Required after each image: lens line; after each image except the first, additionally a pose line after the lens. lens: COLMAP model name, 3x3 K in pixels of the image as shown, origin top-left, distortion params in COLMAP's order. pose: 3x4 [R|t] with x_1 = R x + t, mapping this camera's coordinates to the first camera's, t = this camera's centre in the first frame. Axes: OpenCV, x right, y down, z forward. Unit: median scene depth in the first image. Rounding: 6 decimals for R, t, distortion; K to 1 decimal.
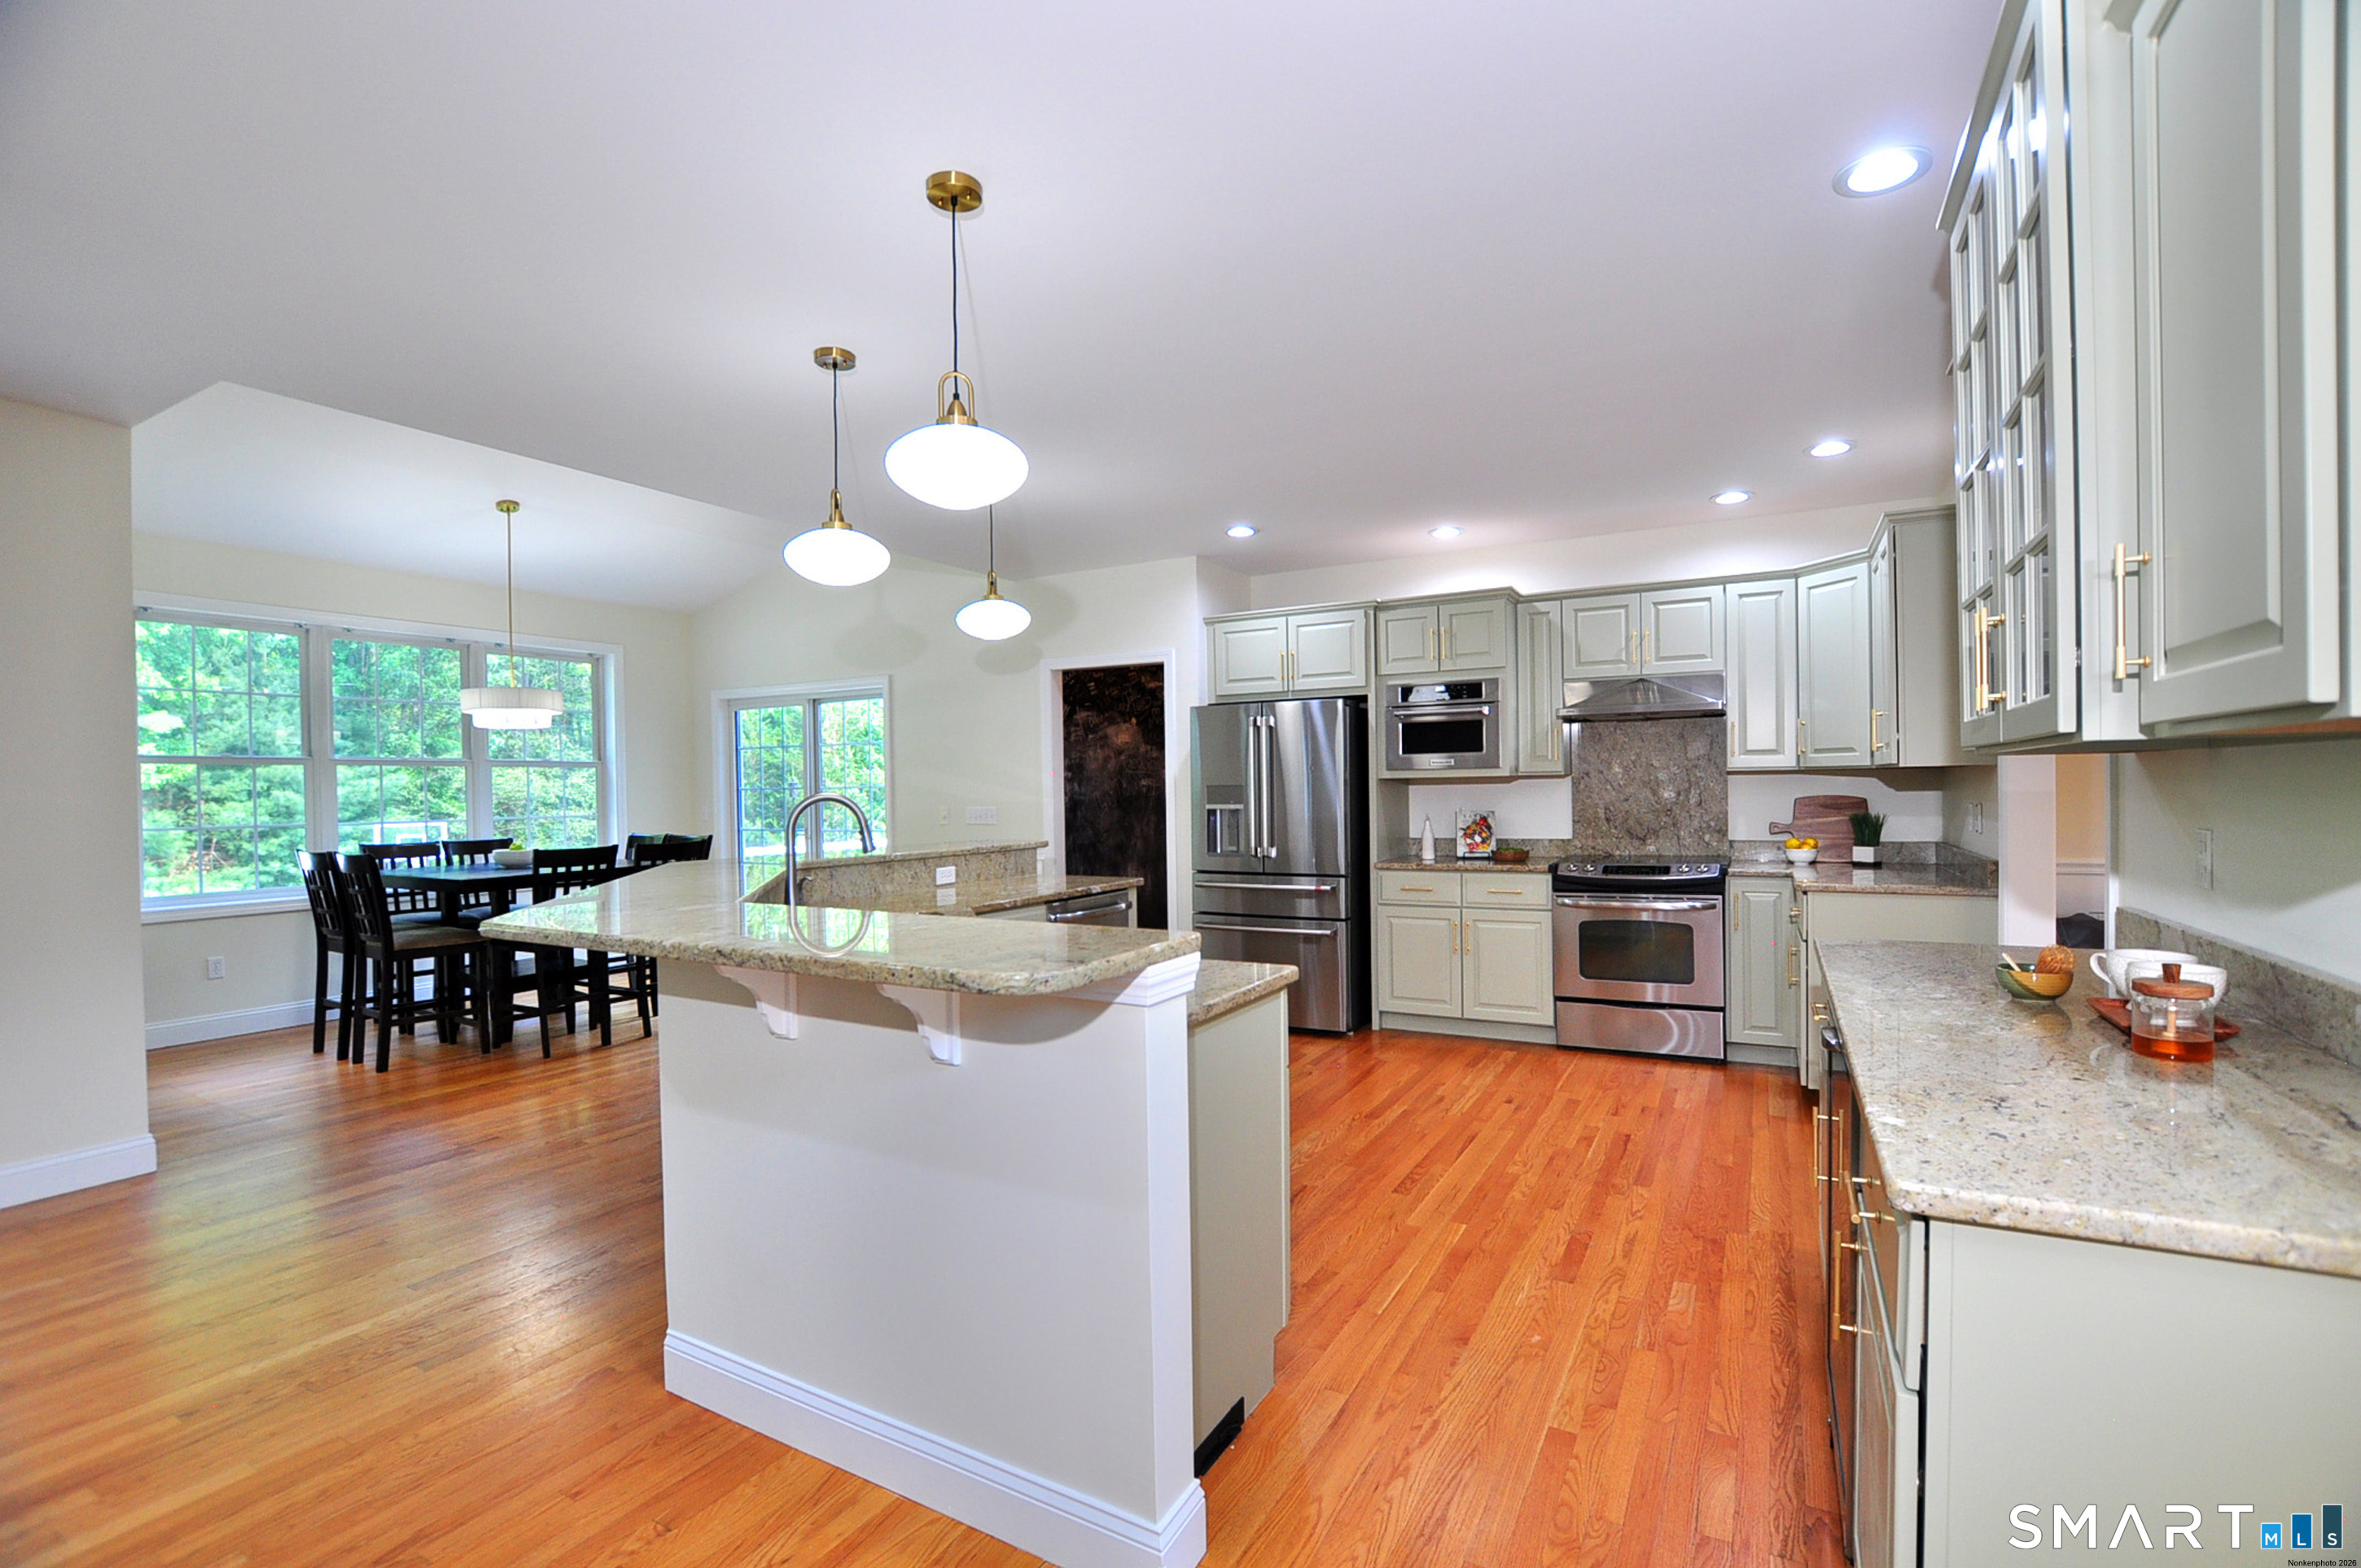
lens RADIAL K [[1061.4, 0, 1197.7], [0, 1061.4, 792.9], [0, 0, 1]] dist [-0.019554, 0.000195]
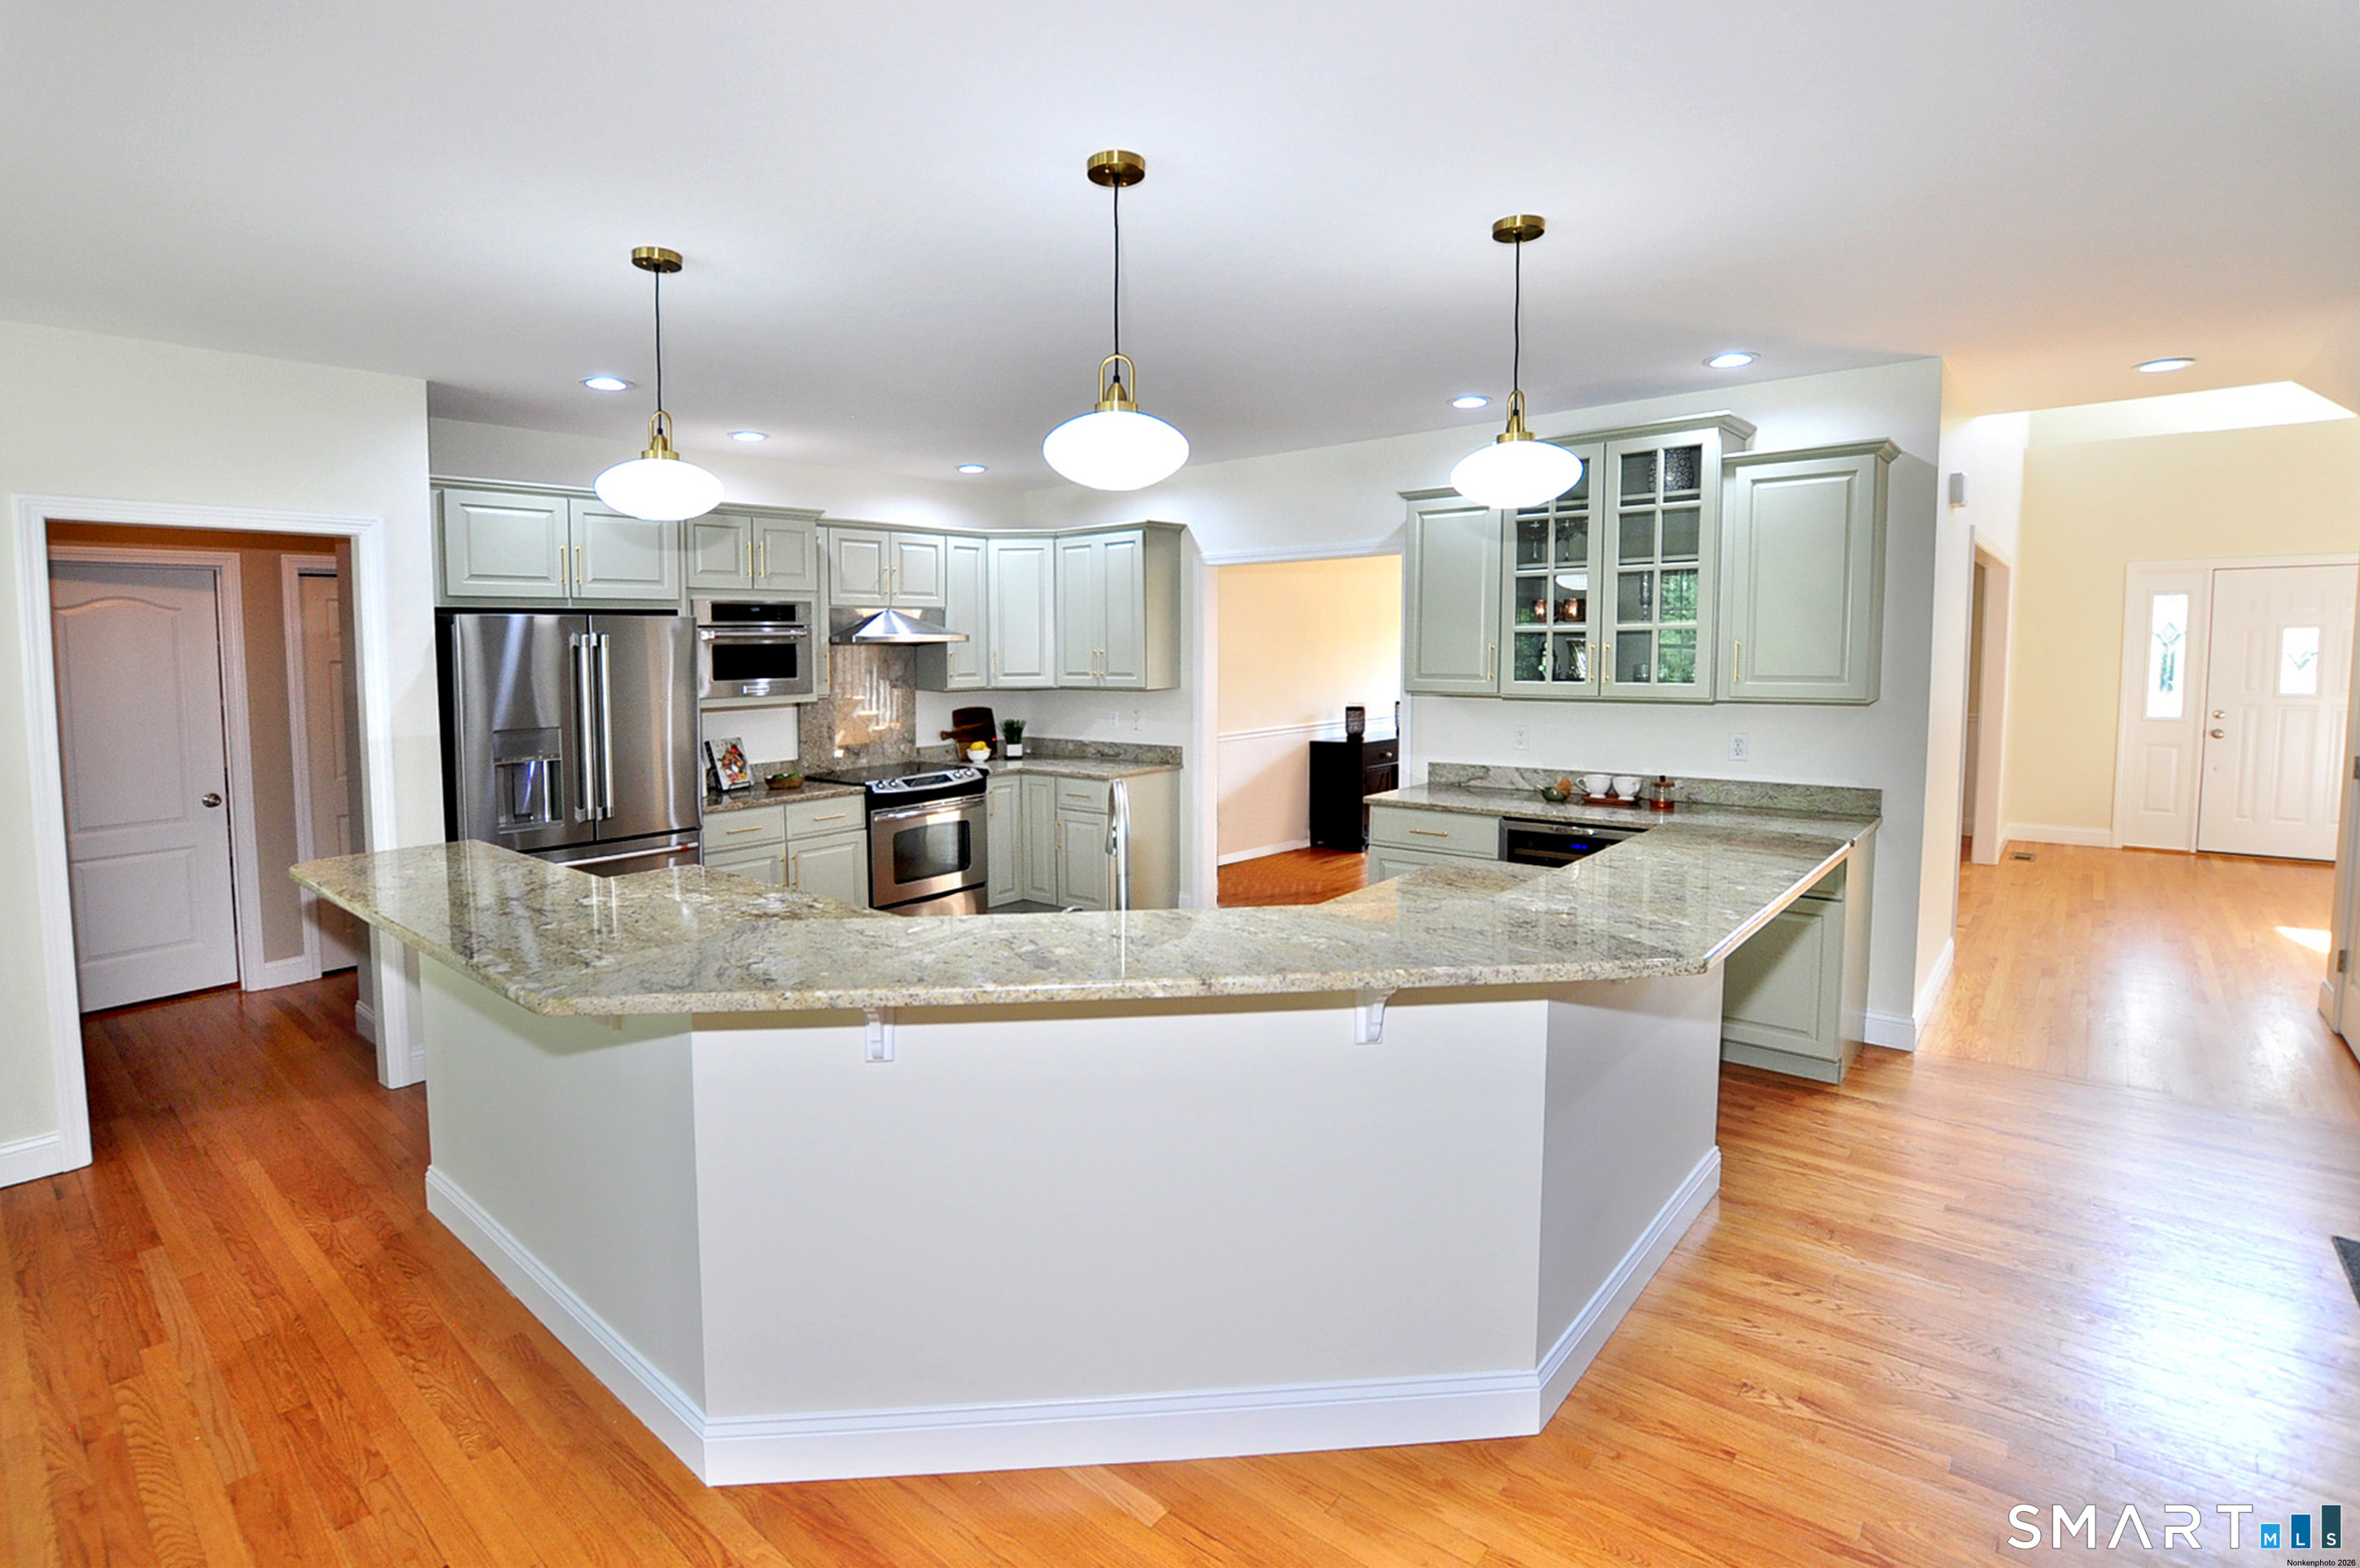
lens RADIAL K [[1084.8, 0, 1127.9], [0, 1084.8, 724.3], [0, 0, 1]] dist [-0.018899, 0.000787]
pose [[0.224813, -0.058739, 0.972630, -0.625038], [0.019151, 0.998255, 0.055860, -0.045279], [-0.974214, 0.006069, 0.225545, 0.484767]]
